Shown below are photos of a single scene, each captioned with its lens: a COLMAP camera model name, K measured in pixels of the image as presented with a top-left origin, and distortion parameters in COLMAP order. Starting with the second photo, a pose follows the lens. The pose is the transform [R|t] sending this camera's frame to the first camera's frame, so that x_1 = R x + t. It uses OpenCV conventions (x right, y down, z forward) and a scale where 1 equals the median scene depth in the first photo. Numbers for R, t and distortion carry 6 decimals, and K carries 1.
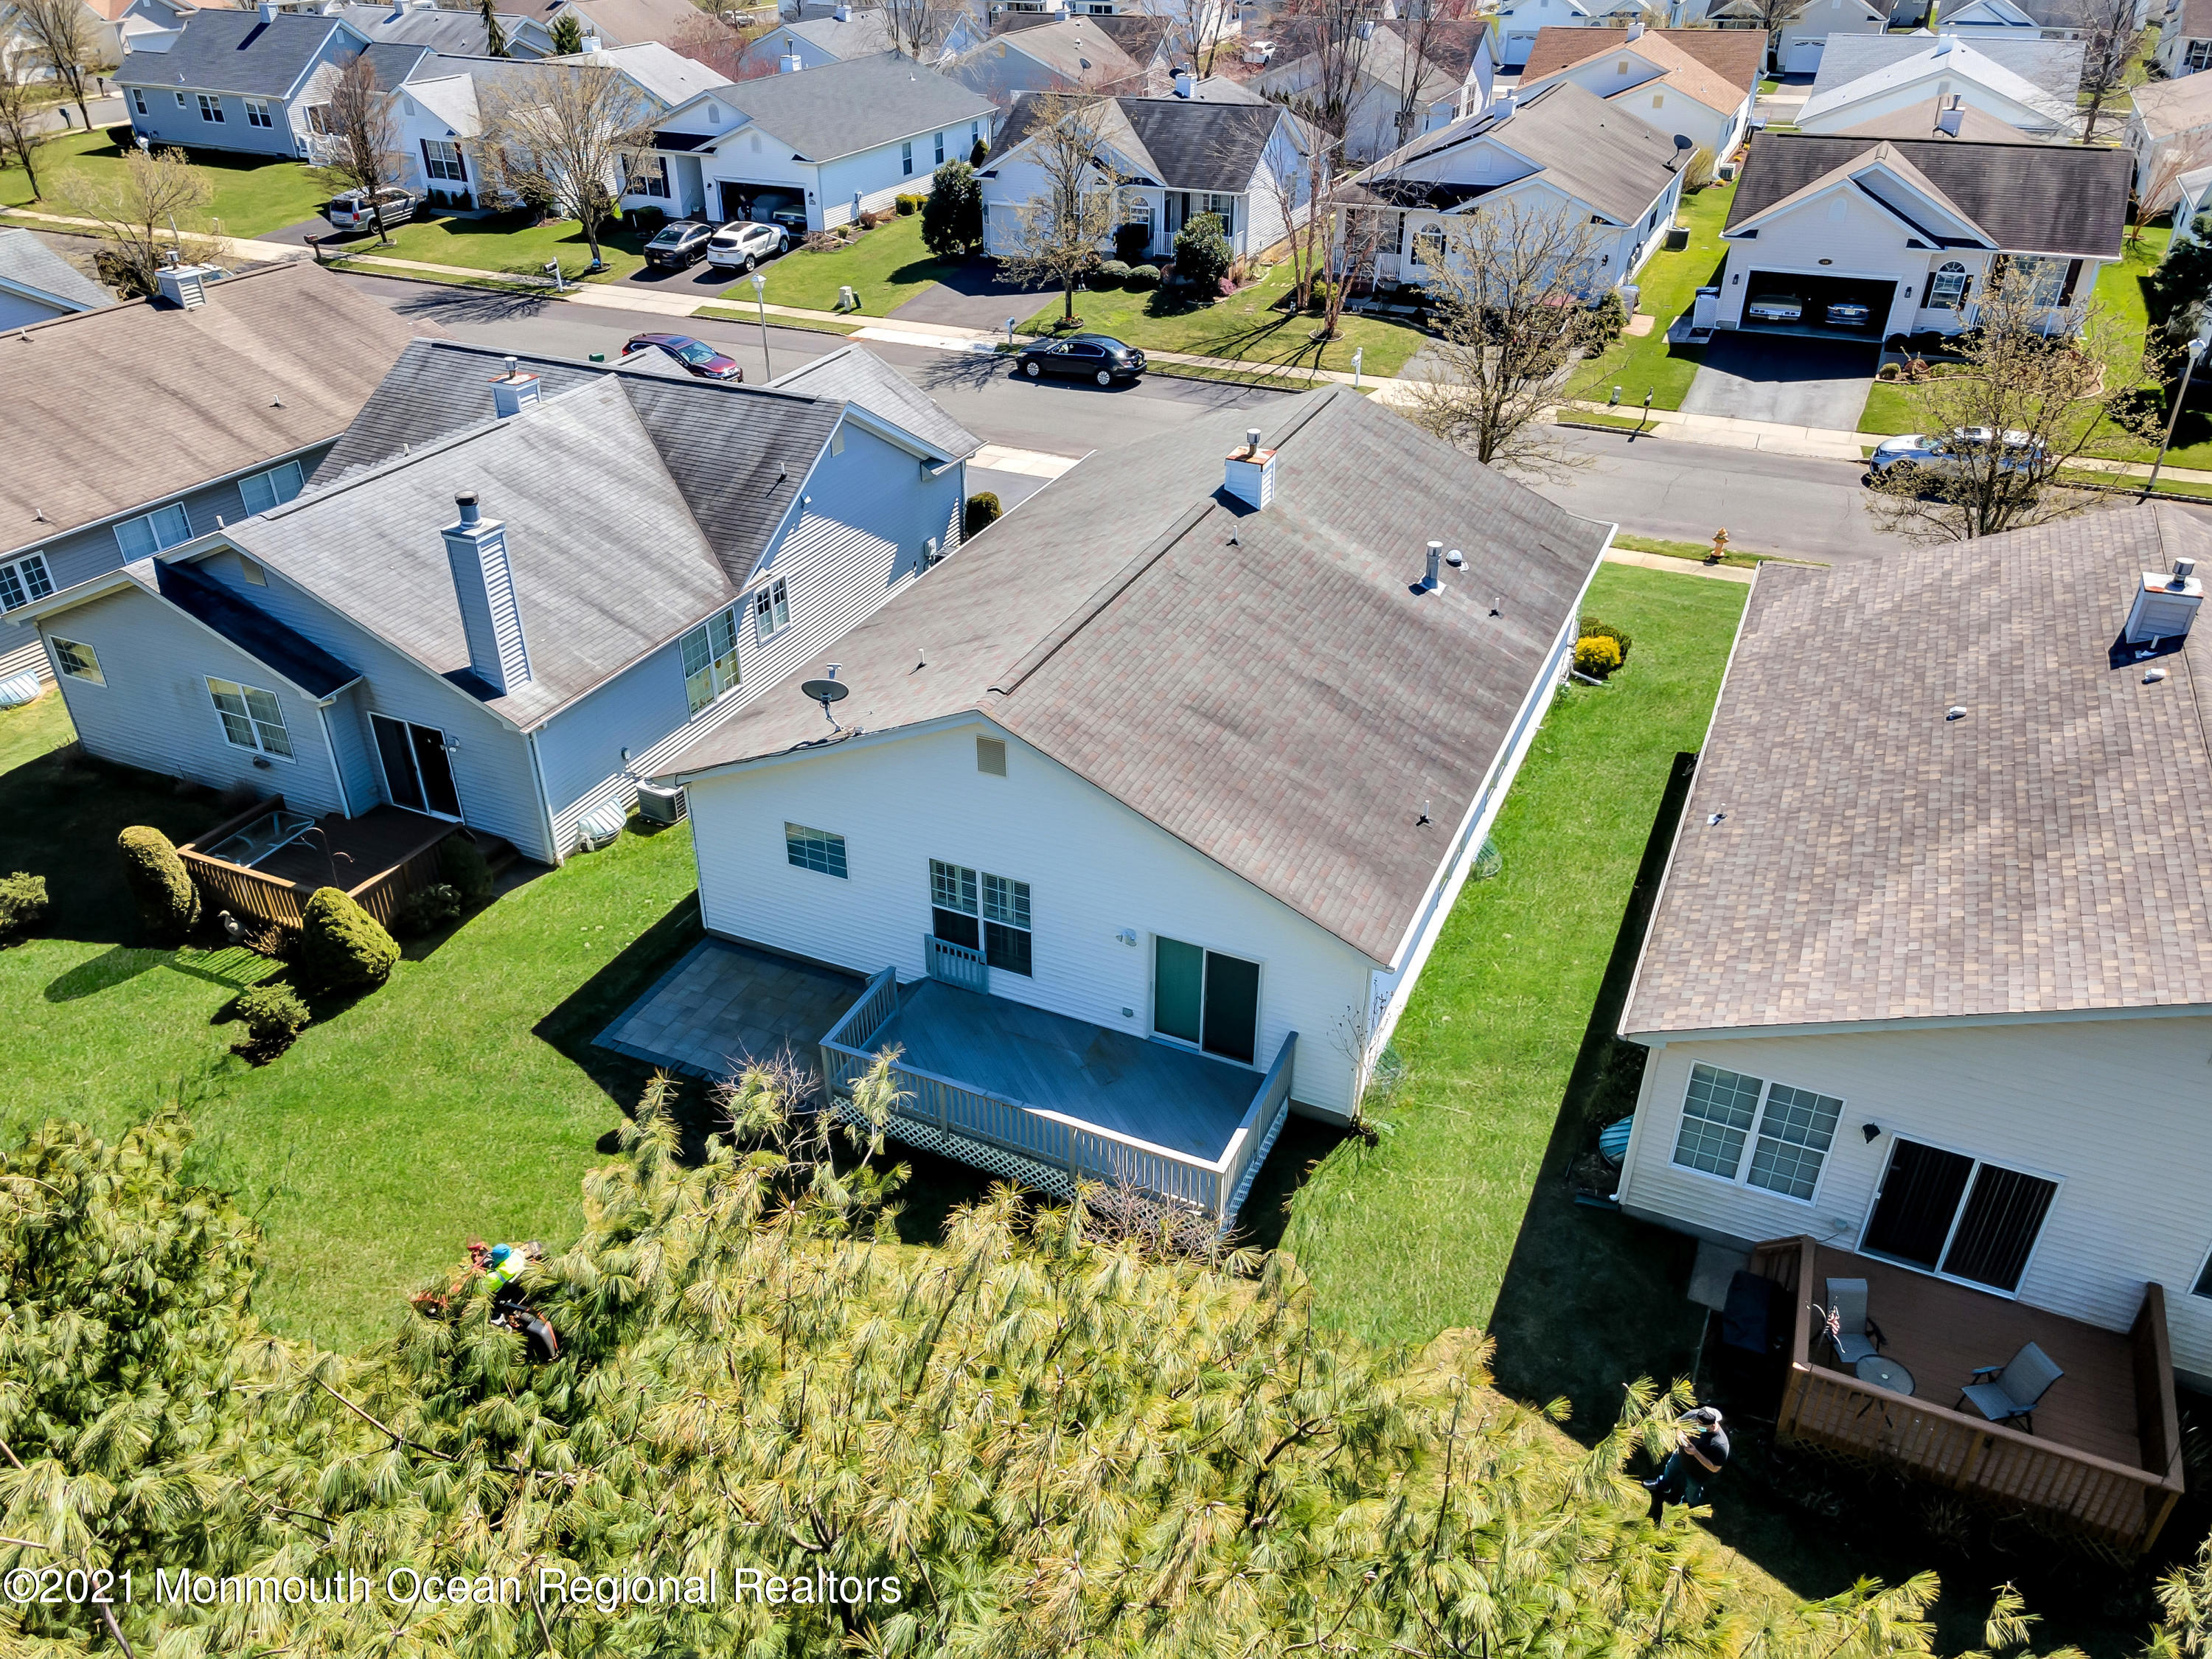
lens RADIAL K [[1636.3, 0, 1079.3], [0, 1636.3, 831.1], [0, 0, 1]] dist [0.034663, -0.000273]
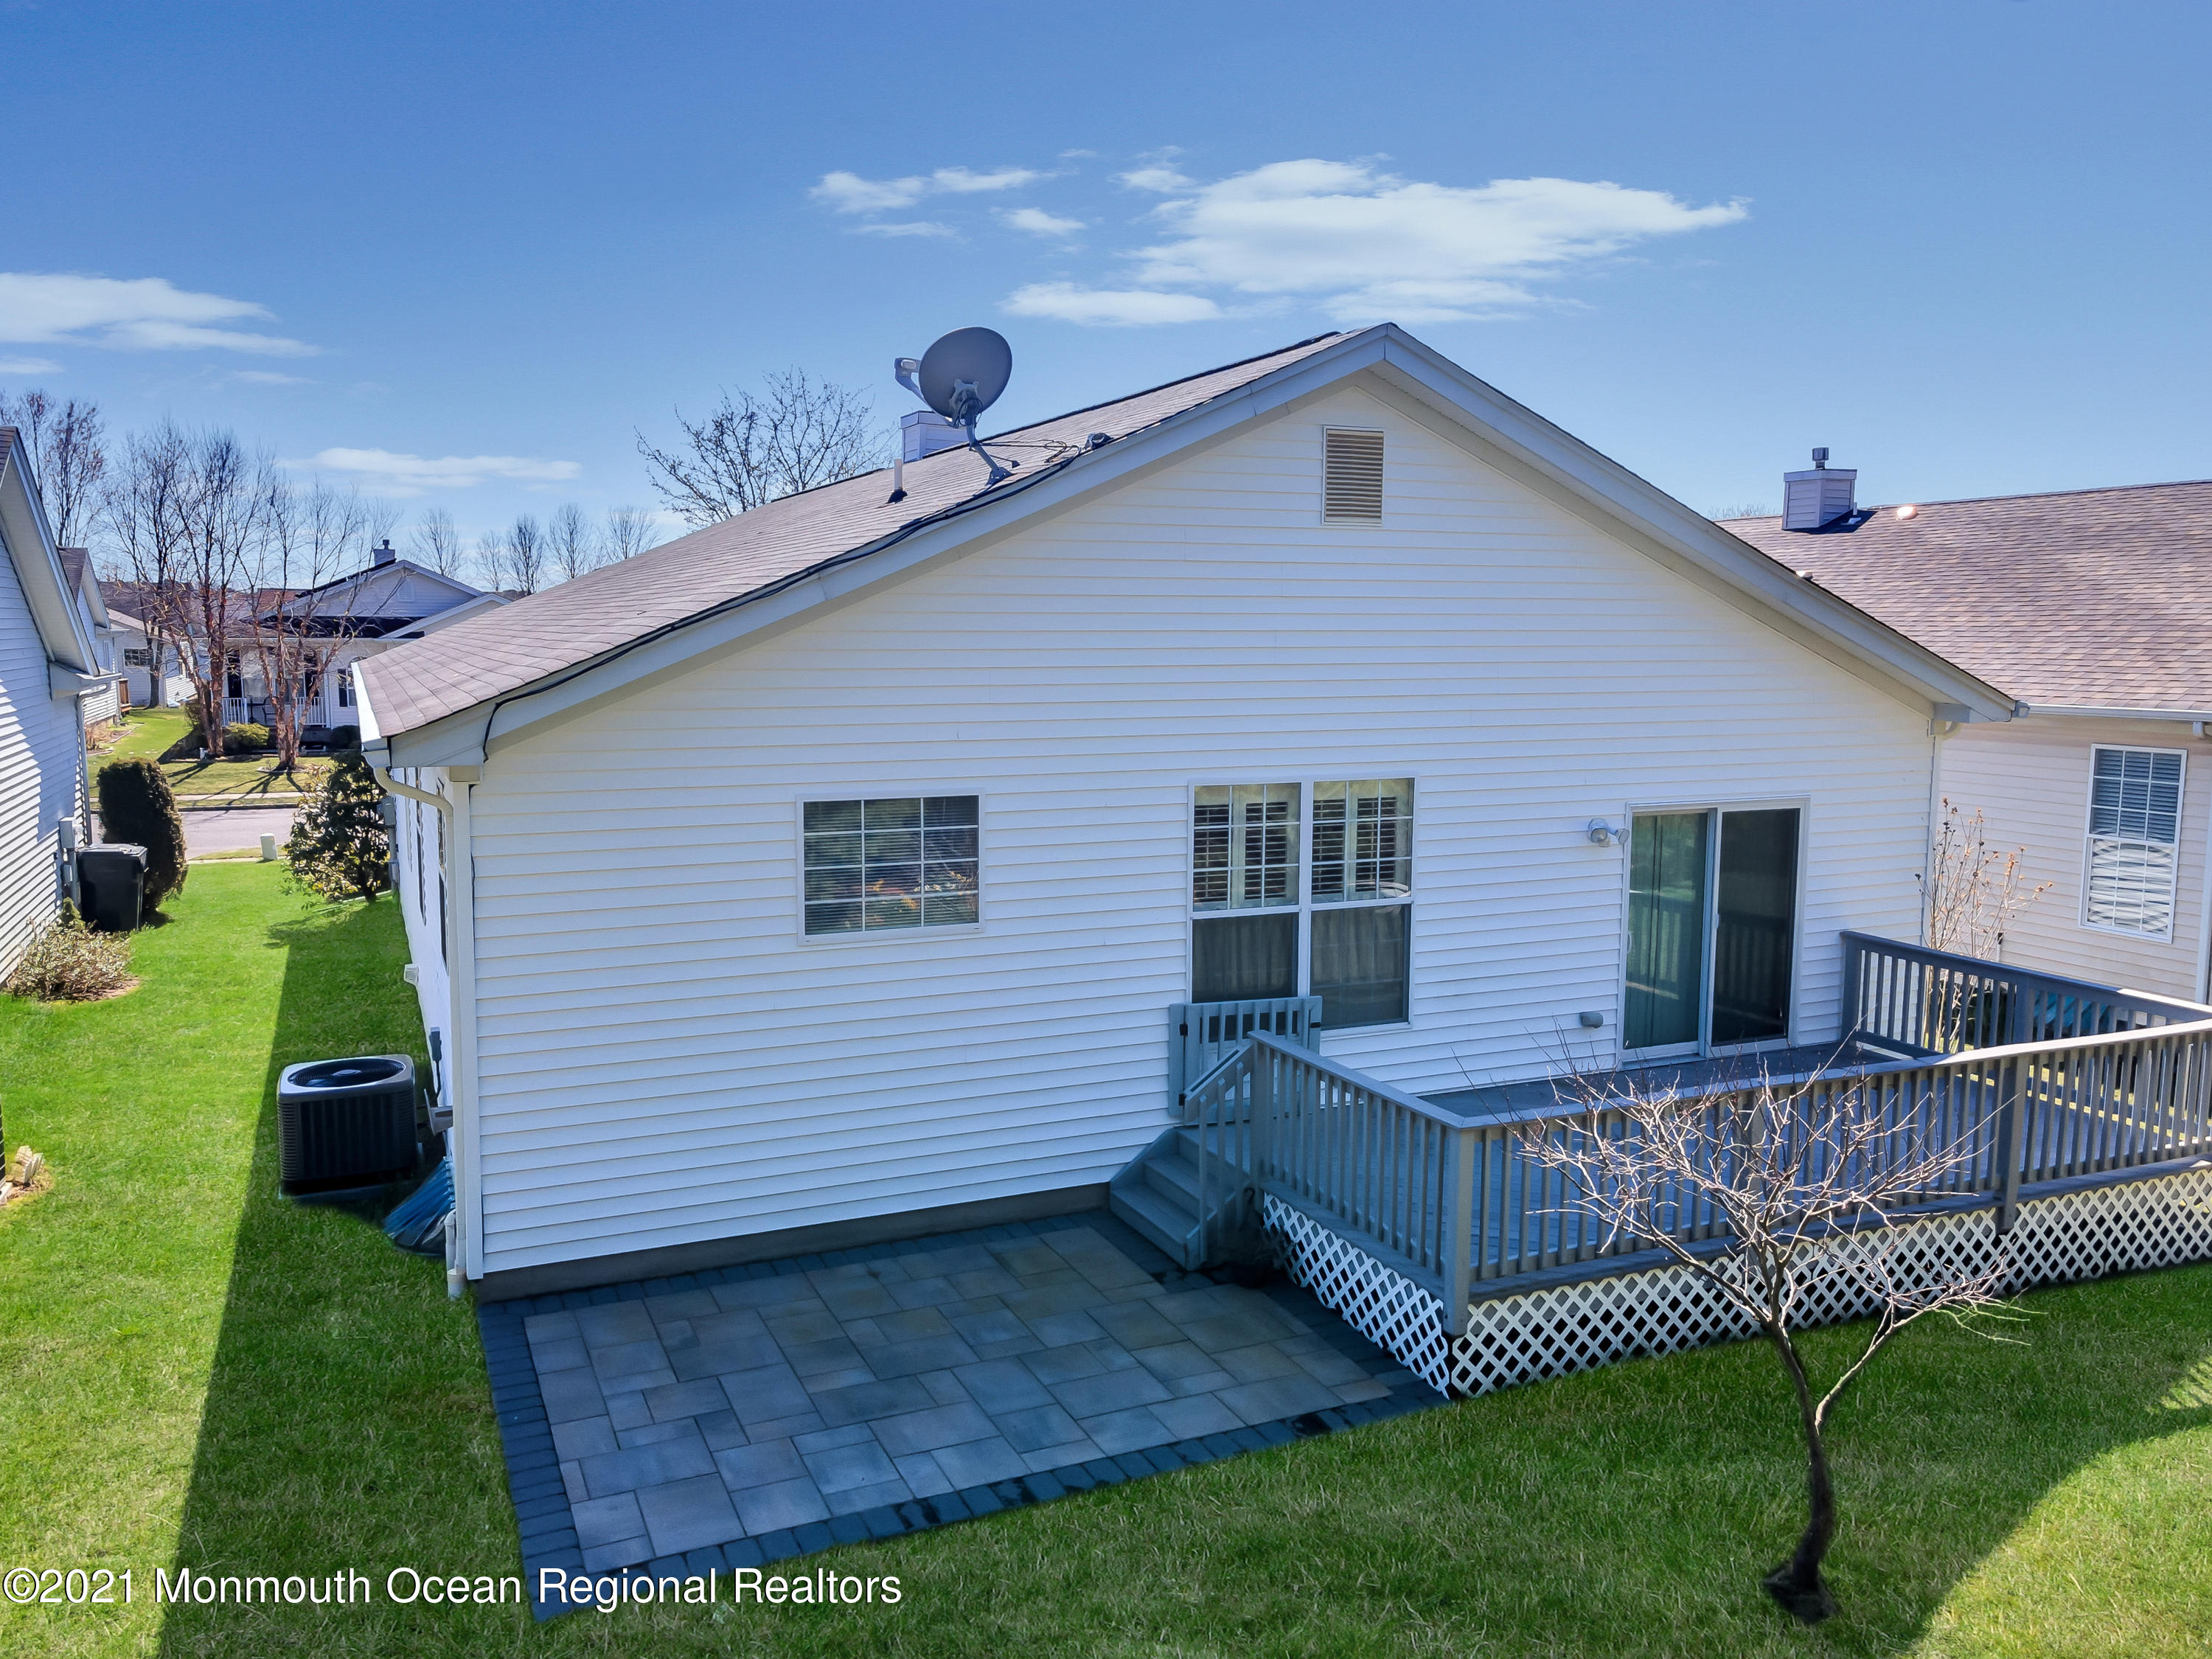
lens RADIAL K [[1636.3, 0, 1079.3], [0, 1636.3, 831.1], [0, 0, 1]] dist [0.034663, -0.000273]
pose [[0.655337, -0.082951, 0.750768, -0.423488], [0.391090, 0.887609, -0.243309, 0.116062], [-0.646205, 0.453067, 0.614124, 0.737345]]
